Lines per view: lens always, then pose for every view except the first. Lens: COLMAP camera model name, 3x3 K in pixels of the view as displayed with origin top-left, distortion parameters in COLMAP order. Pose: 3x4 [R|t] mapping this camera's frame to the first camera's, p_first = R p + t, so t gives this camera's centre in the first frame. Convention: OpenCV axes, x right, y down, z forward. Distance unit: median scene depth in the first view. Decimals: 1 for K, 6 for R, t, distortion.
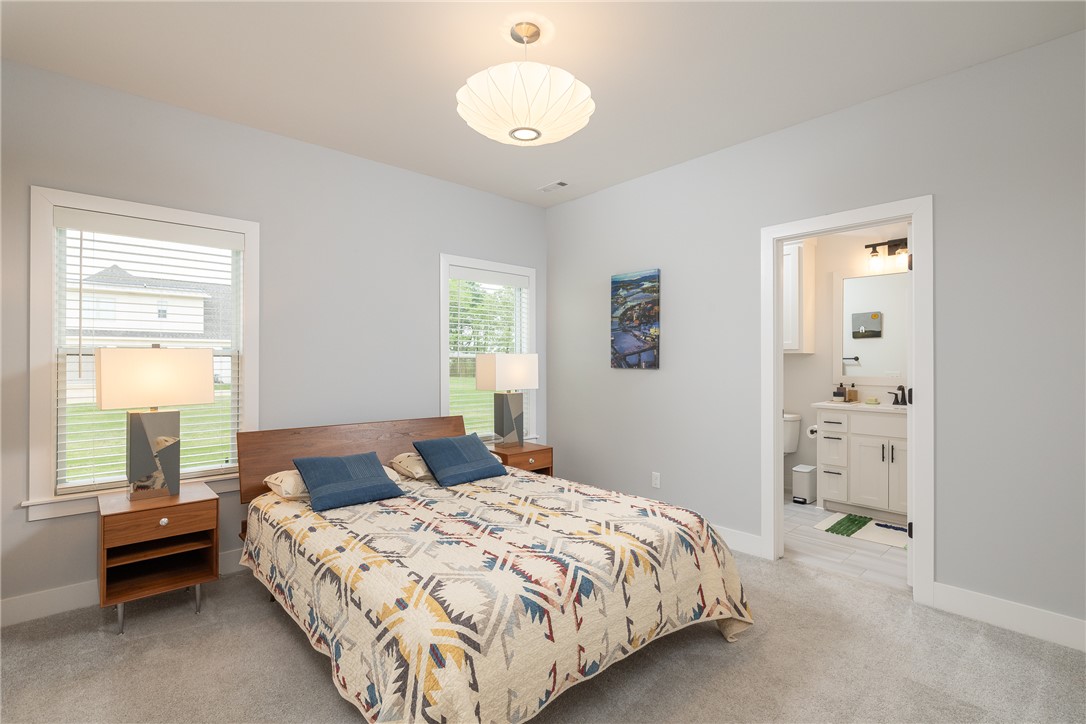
lens RADIAL K [[505.1, 0, 543.0], [0, 505.1, 362.0], [0, 0, 1]] dist [-0.051330, -0.000221]
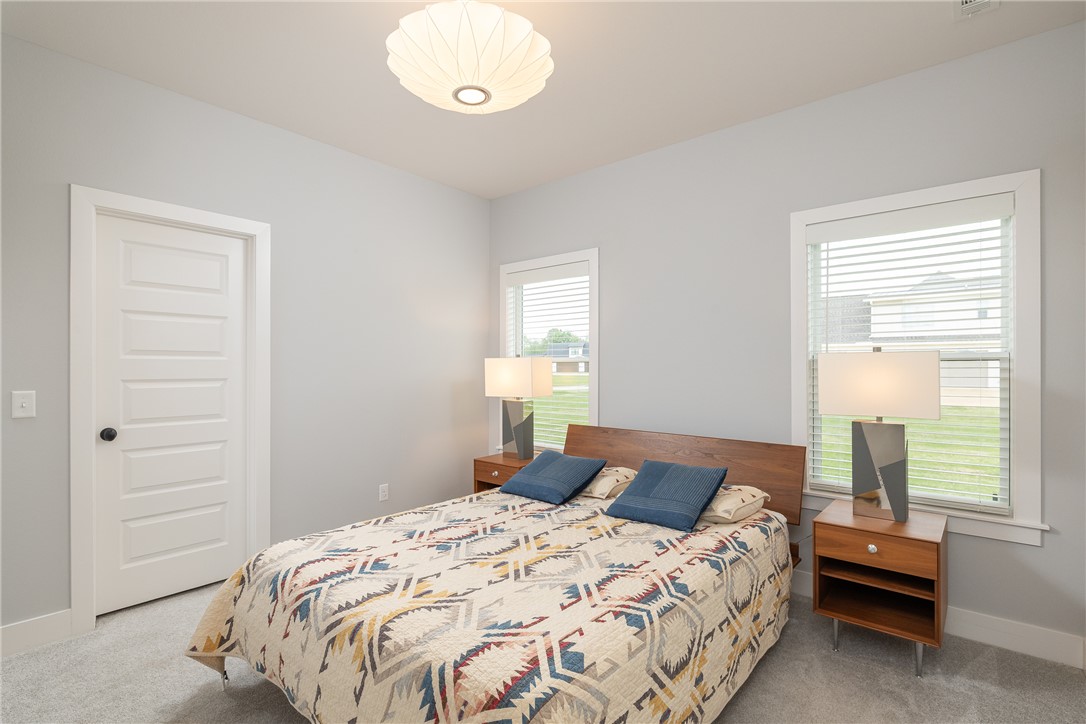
lens RADIAL K [[530.4, 0, 490.5], [0, 530.4, 367.5], [0, 0, 1]] dist [0.031313, -0.000083]
pose [[0.074973, -0.001045, -0.997185, 0.578262], [-0.004219, 0.999990, -0.001365, 0.016176], [0.997177, 0.004309, 0.074968, 0.699124]]
